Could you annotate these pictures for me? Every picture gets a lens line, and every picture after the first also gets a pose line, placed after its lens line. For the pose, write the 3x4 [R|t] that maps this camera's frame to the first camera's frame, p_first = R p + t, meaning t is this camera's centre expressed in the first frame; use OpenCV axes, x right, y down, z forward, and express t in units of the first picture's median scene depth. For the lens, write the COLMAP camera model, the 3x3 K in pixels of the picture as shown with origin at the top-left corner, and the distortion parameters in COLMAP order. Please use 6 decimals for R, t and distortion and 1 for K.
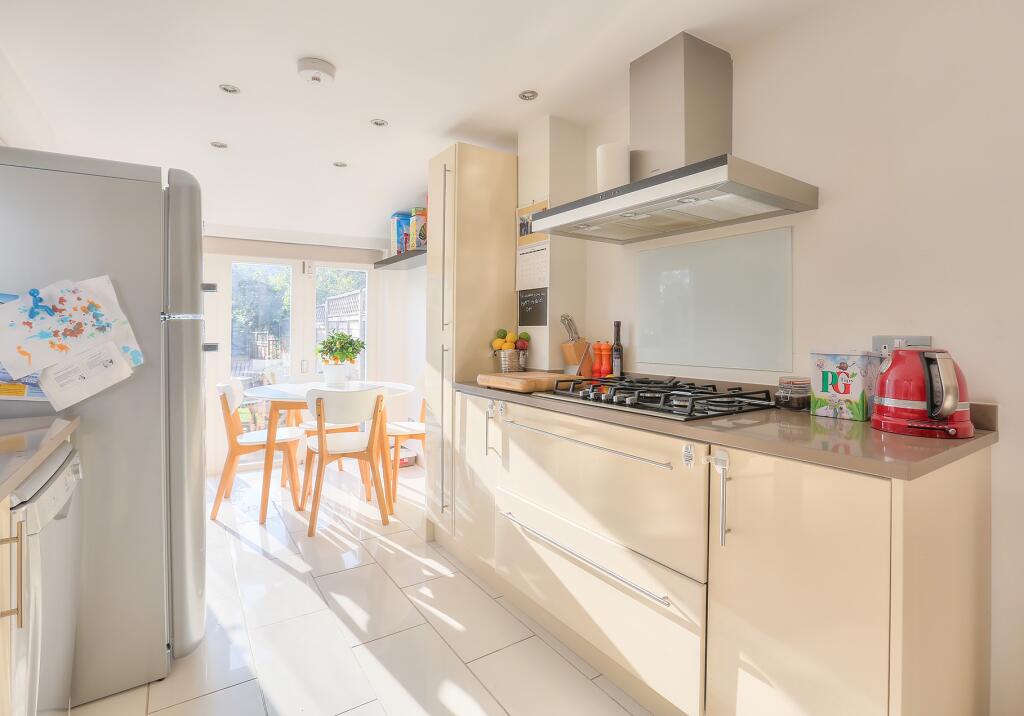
lens RADIAL K [[503.7, 0, 513.2], [0, 503.7, 344.6], [0, 0, 1]] dist [0.000377, 0.000264]
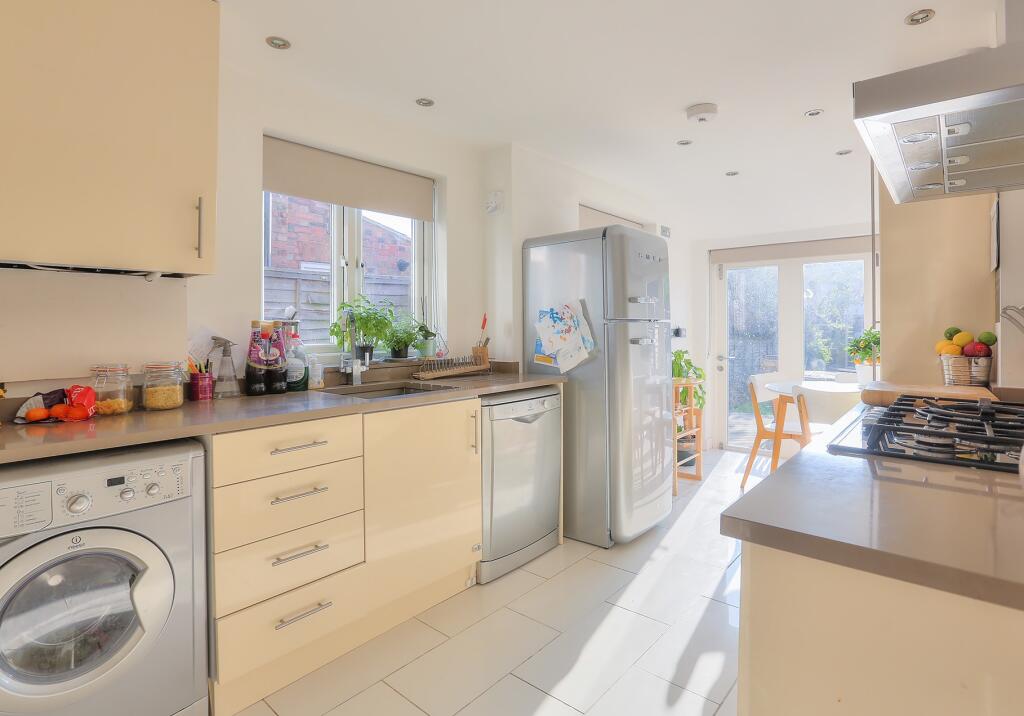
lens RADIAL K [[524.6, 0, 509.8], [0, 524.6, 332.8], [0, 0, 1]] dist [0.000409, 0.000456]
pose [[0.262563, 0.006997, -0.964890, 0.894366], [-0.019168, 0.999814, 0.002035, -0.016911], [0.964725, 0.017961, 0.262648, 0.302338]]
